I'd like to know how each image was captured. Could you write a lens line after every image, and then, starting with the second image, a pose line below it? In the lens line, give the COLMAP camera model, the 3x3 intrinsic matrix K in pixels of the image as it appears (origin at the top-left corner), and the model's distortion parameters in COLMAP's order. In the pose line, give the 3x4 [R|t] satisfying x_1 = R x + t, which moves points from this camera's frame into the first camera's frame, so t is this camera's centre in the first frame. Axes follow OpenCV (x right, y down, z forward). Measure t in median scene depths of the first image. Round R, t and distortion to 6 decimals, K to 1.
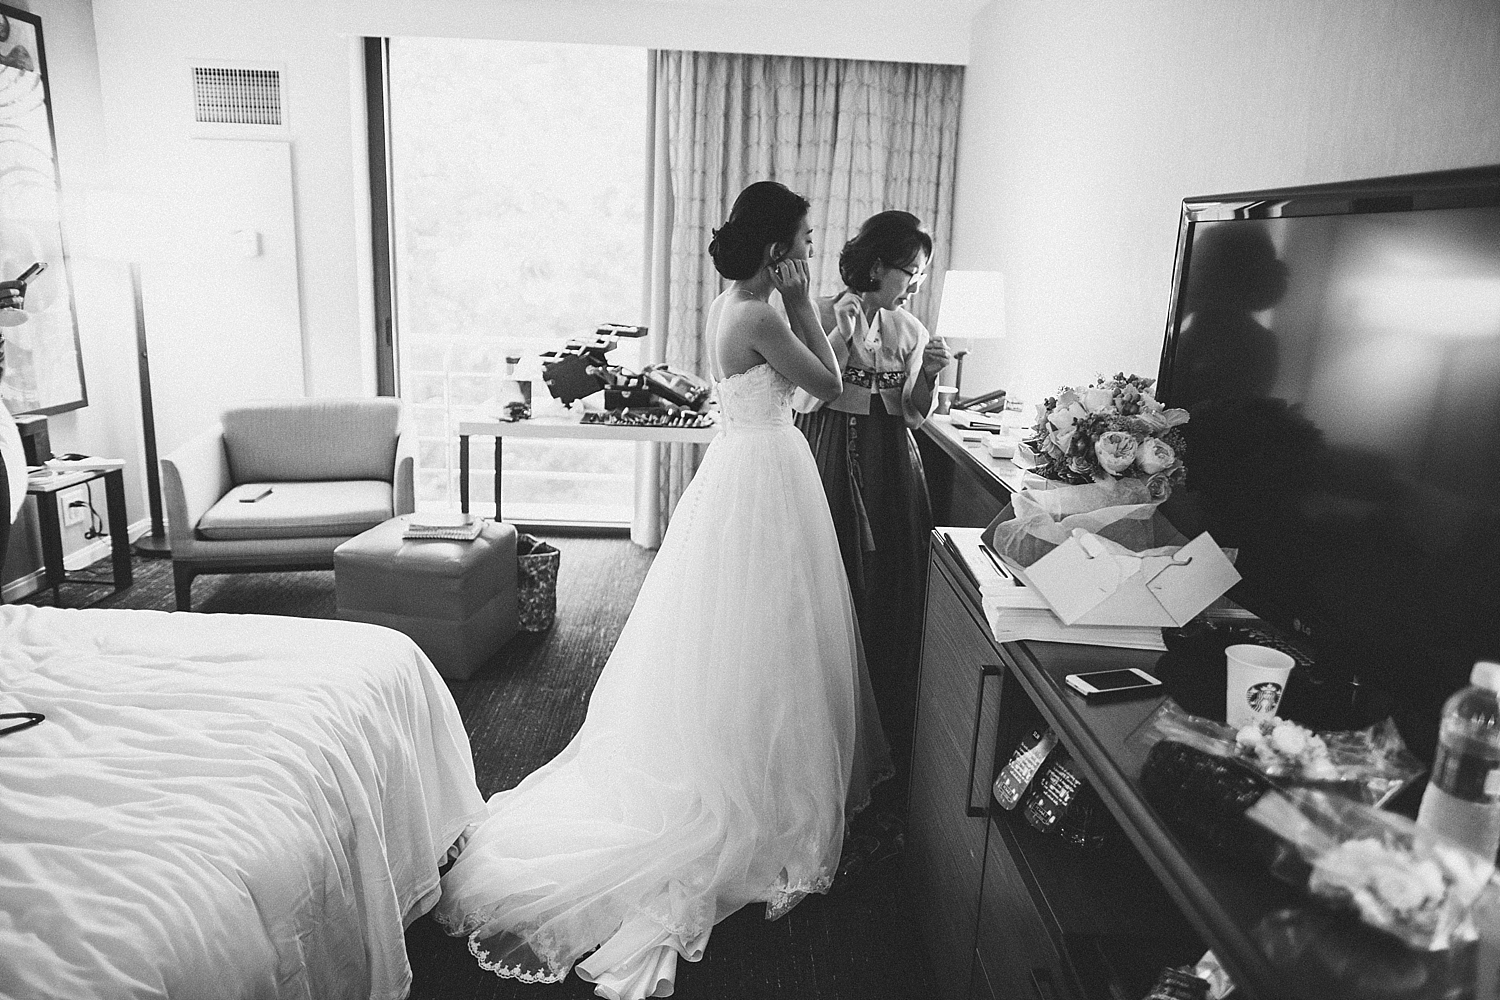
lens RADIAL K [[1056.2, 0, 768.2], [0, 1056.2, 494.8], [0, 0, 1]] dist [-0.046368, 0.056418]
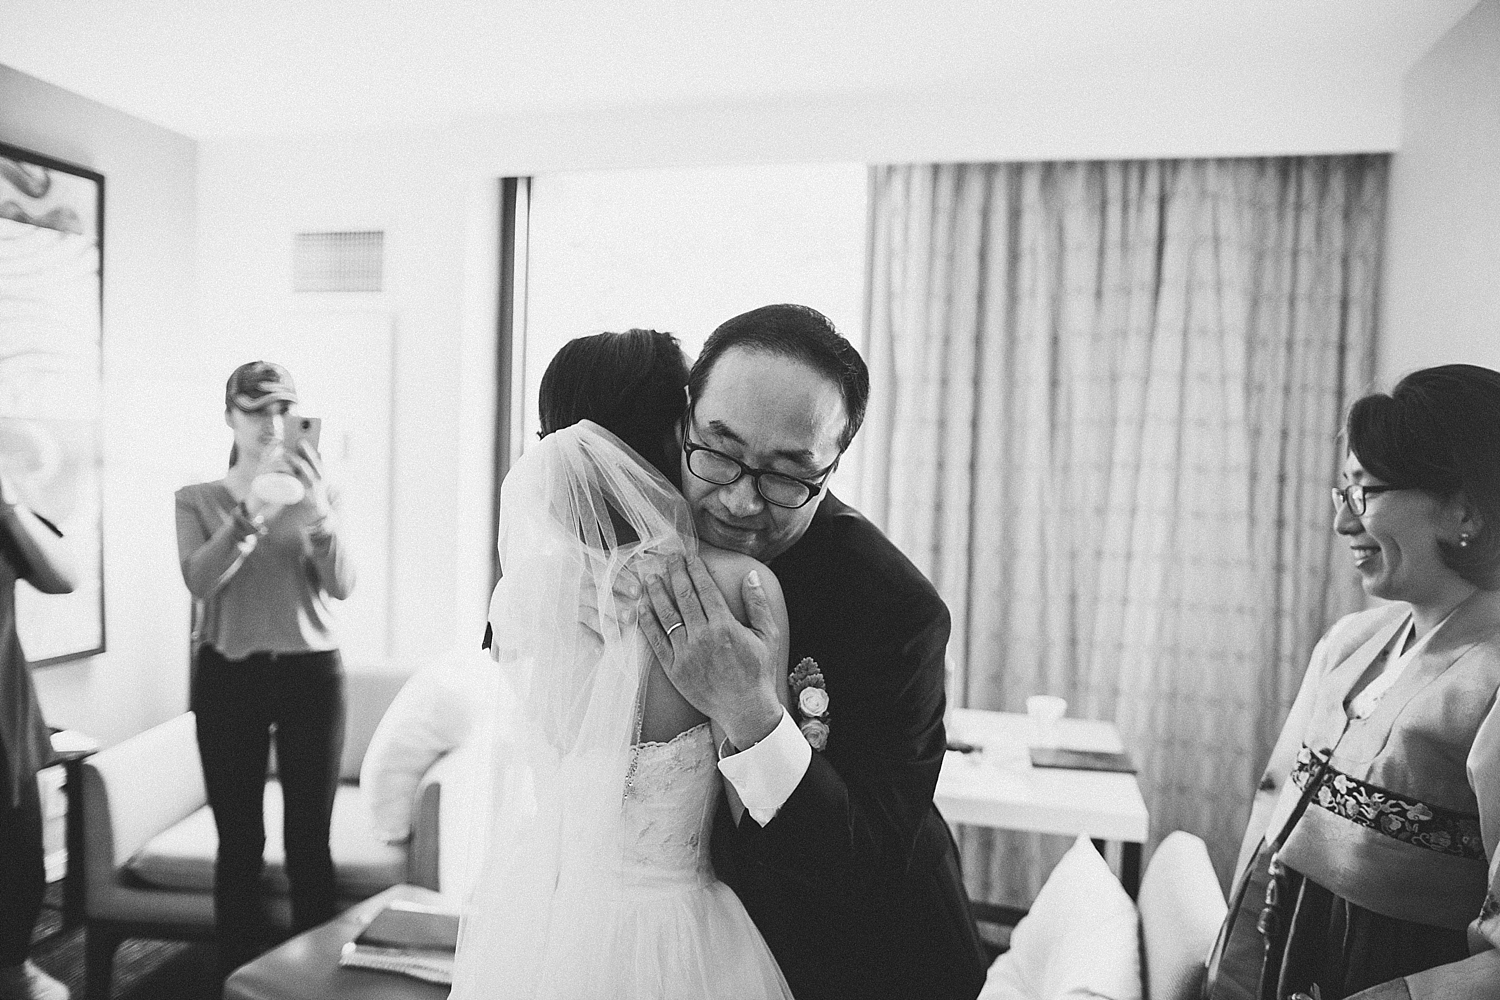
lens RADIAL K [[1056.2, 0, 768.2], [0, 1056.2, 494.8], [0, 0, 1]] dist [-0.046368, 0.056418]
pose [[0.949854, 0.009605, -0.312547, 0.039942], [-0.071766, 0.979543, -0.188001, -0.082314], [0.304348, 0.201004, 0.931112, 0.381310]]
